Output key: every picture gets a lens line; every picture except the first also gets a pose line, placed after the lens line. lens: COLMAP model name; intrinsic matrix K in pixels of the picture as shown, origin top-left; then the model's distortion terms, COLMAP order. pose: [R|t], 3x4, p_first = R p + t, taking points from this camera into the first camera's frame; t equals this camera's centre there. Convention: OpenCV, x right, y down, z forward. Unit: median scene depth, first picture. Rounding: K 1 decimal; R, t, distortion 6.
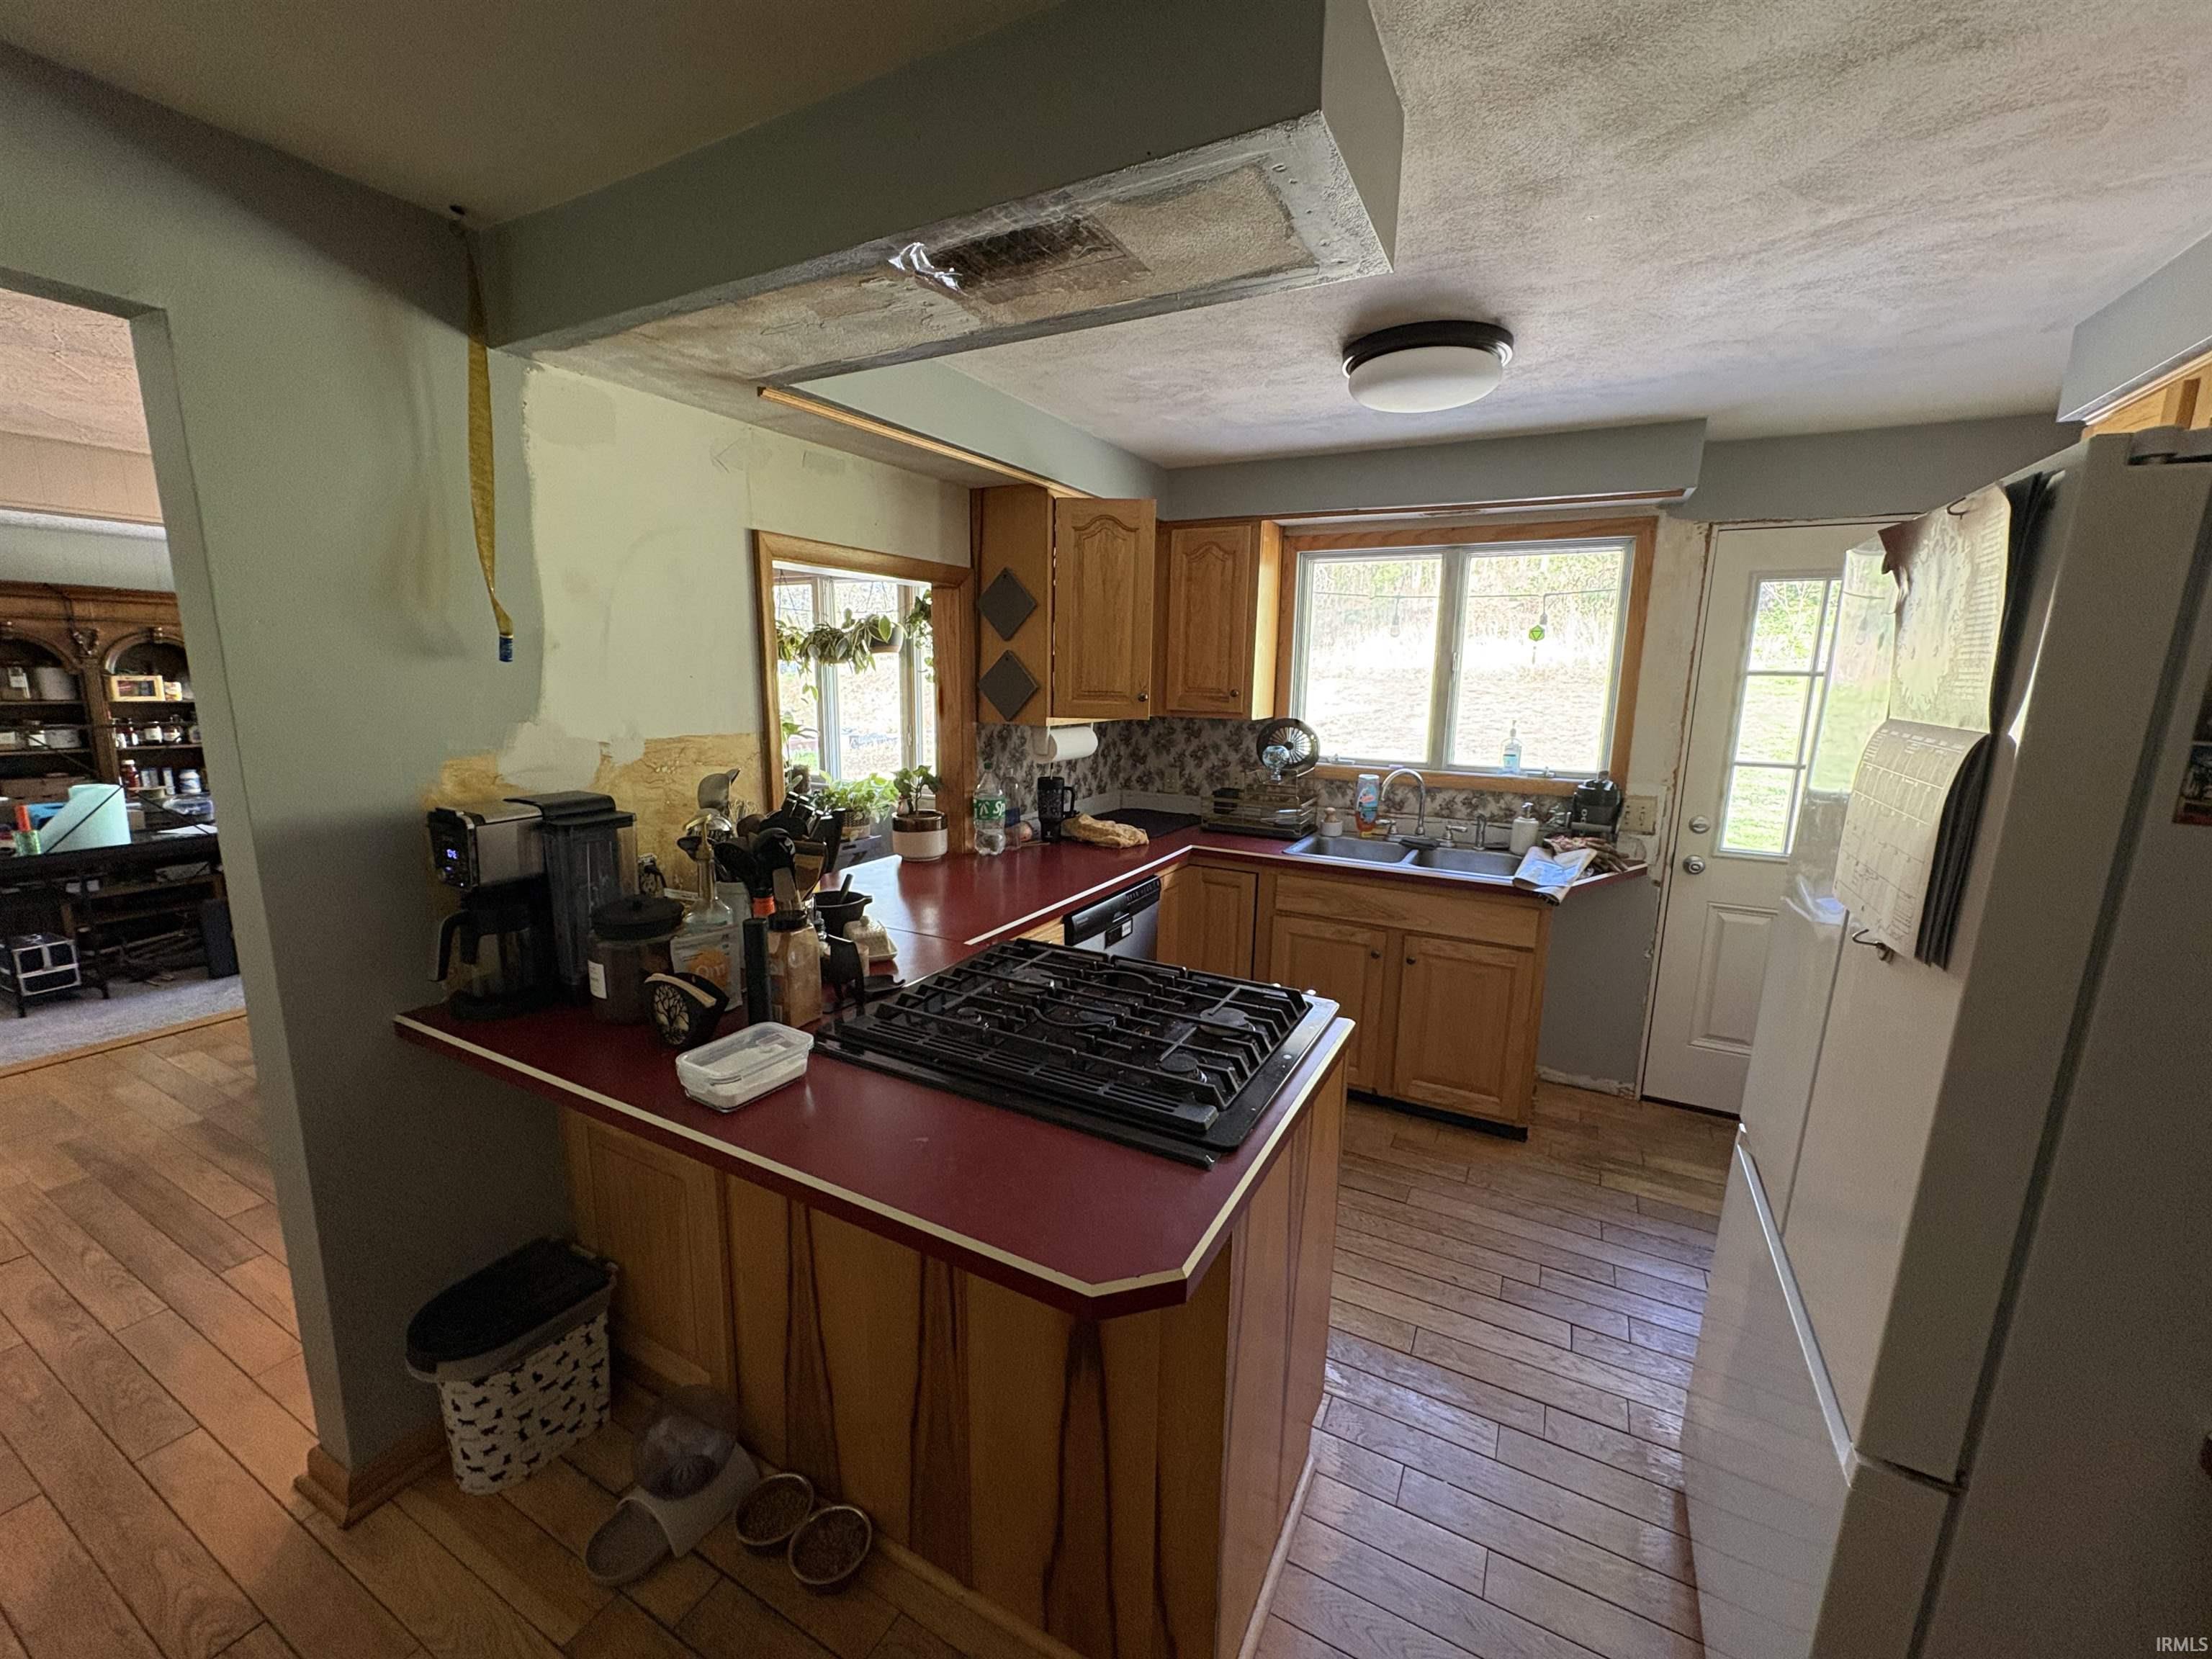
lens RADIAL K [[879.4, 0, 1111.5], [0, 879.4, 825.5], [0, 0, 1]] dist [0.002037, 0.000175]
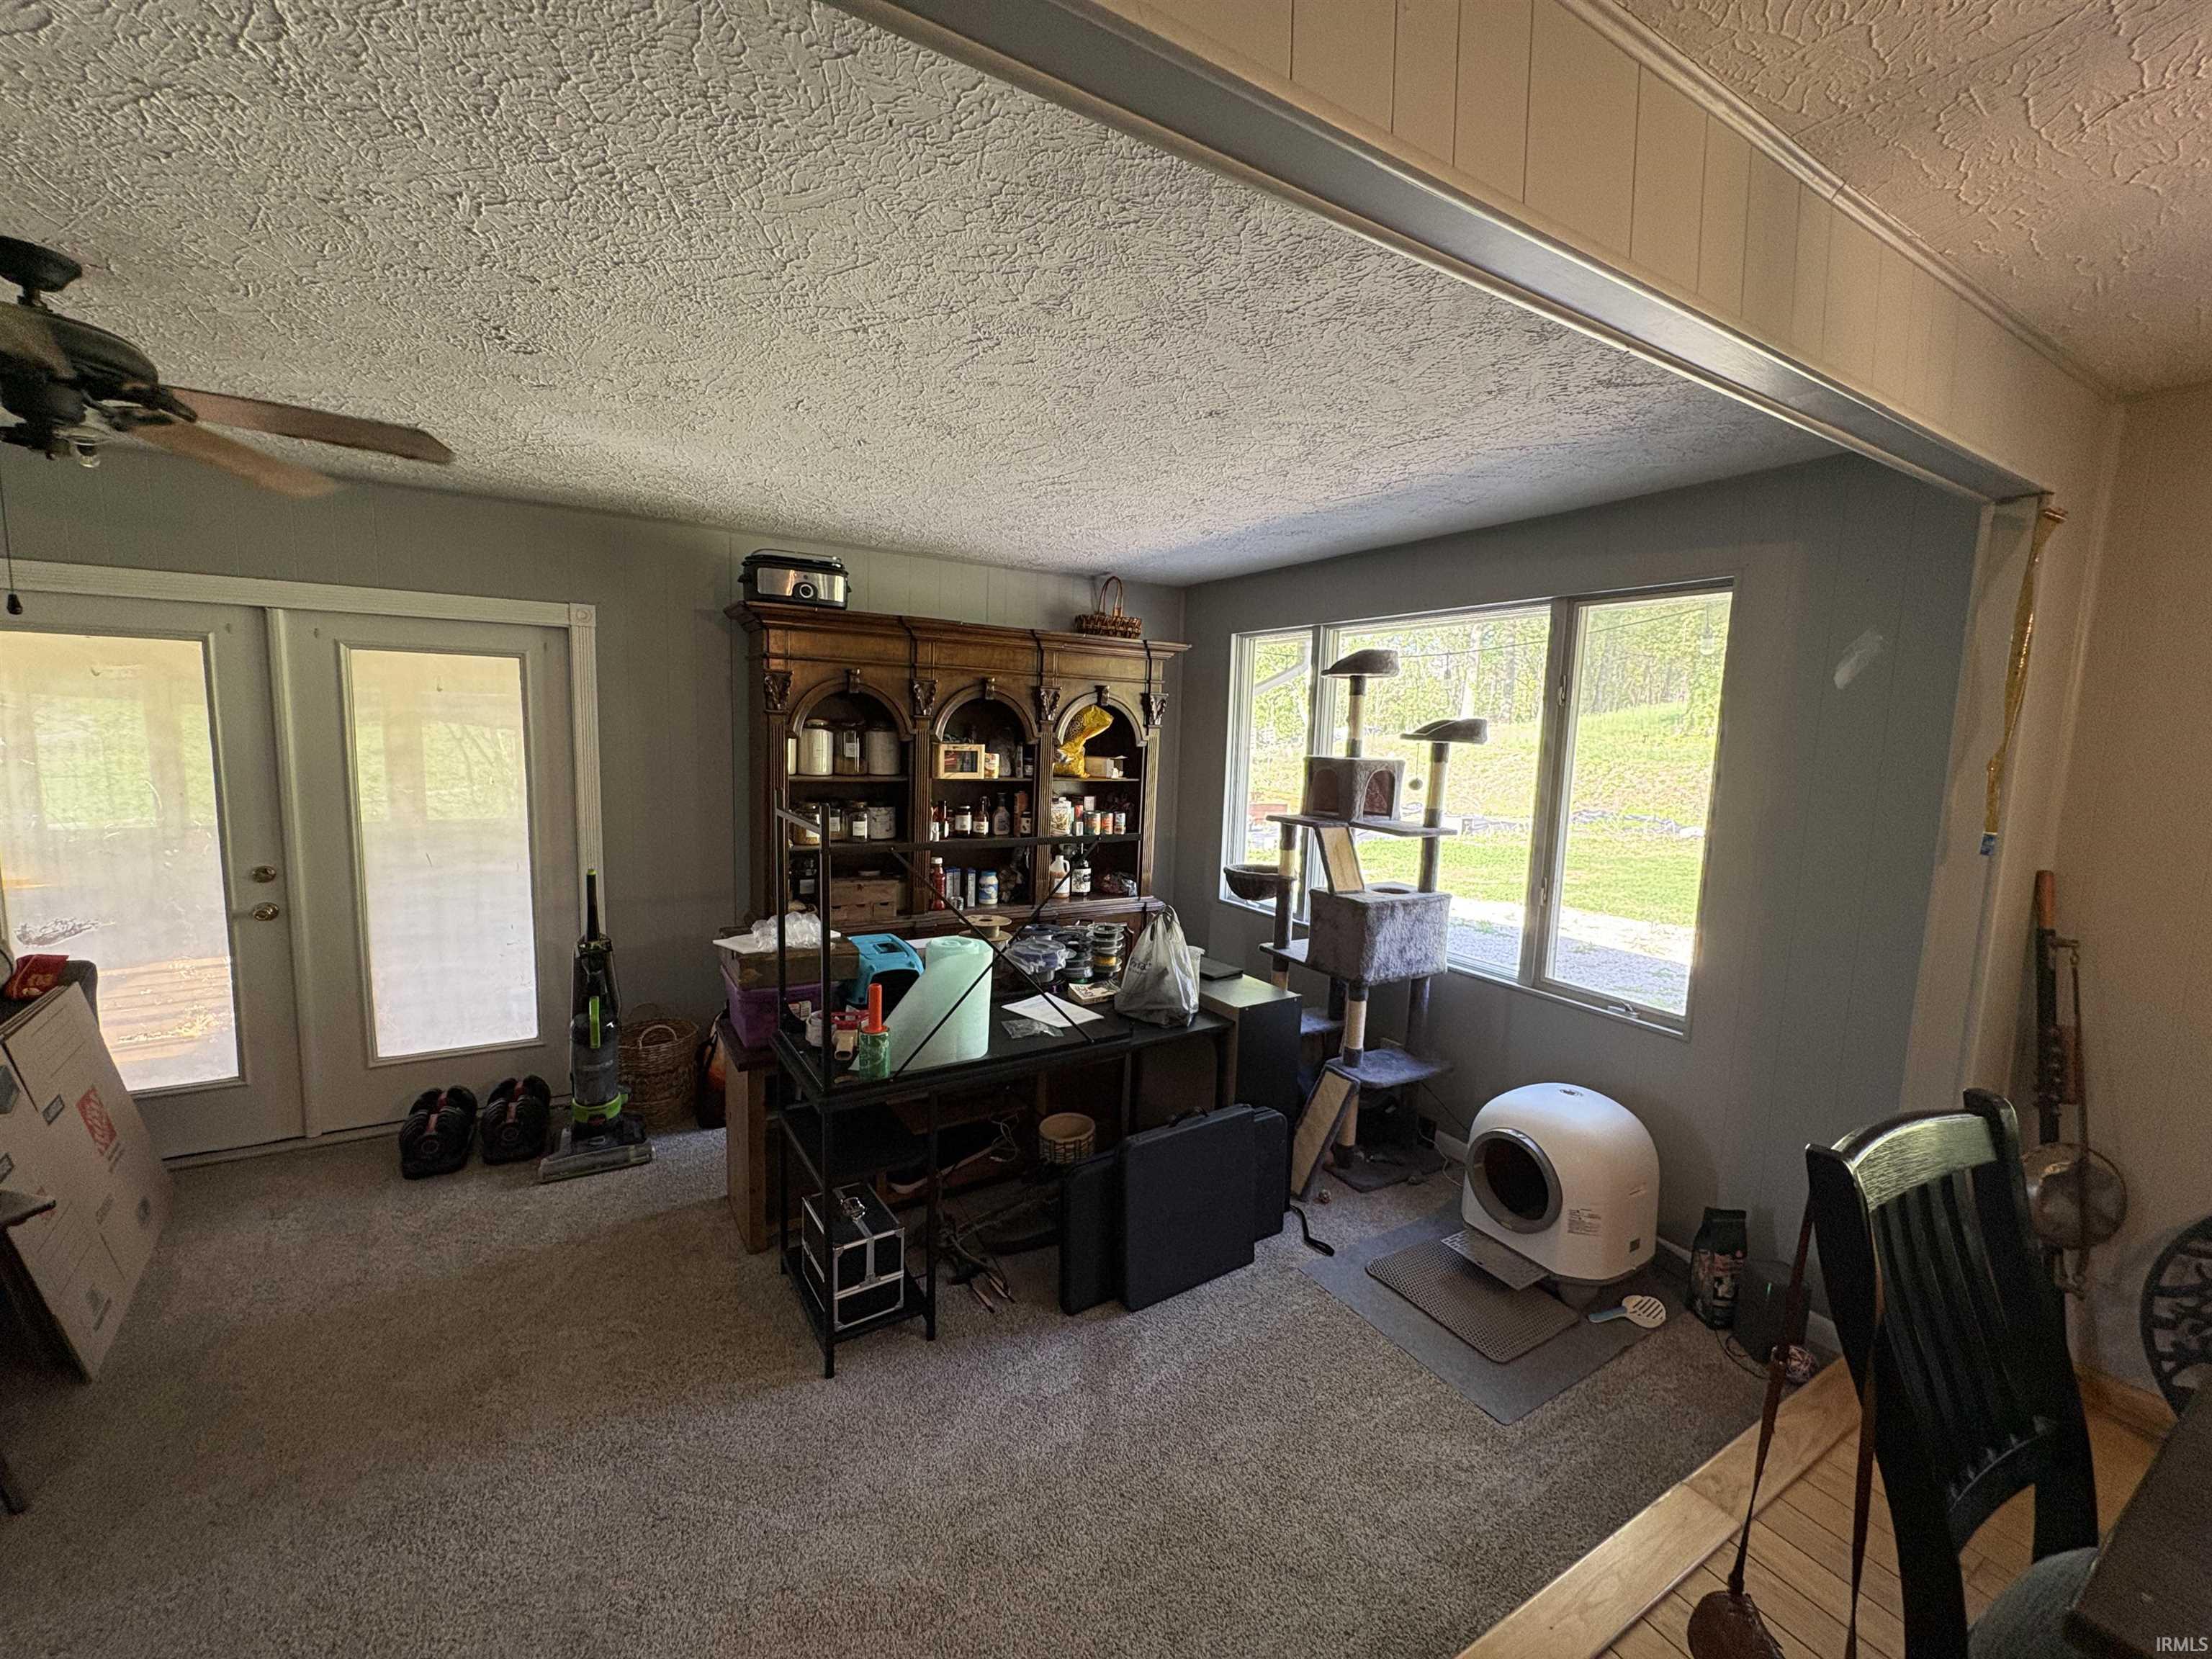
lens RADIAL K [[879.4, 0, 1098.8], [0, 879.4, 827.6], [0, 0, 1]] dist [0.002037, 0.000175]
pose [[0.853944, 0.064762, -0.516319, -0.646828], [-0.107875, 0.992702, -0.053900, -0.076713], [0.509060, 0.101725, 0.854699, 0.457607]]
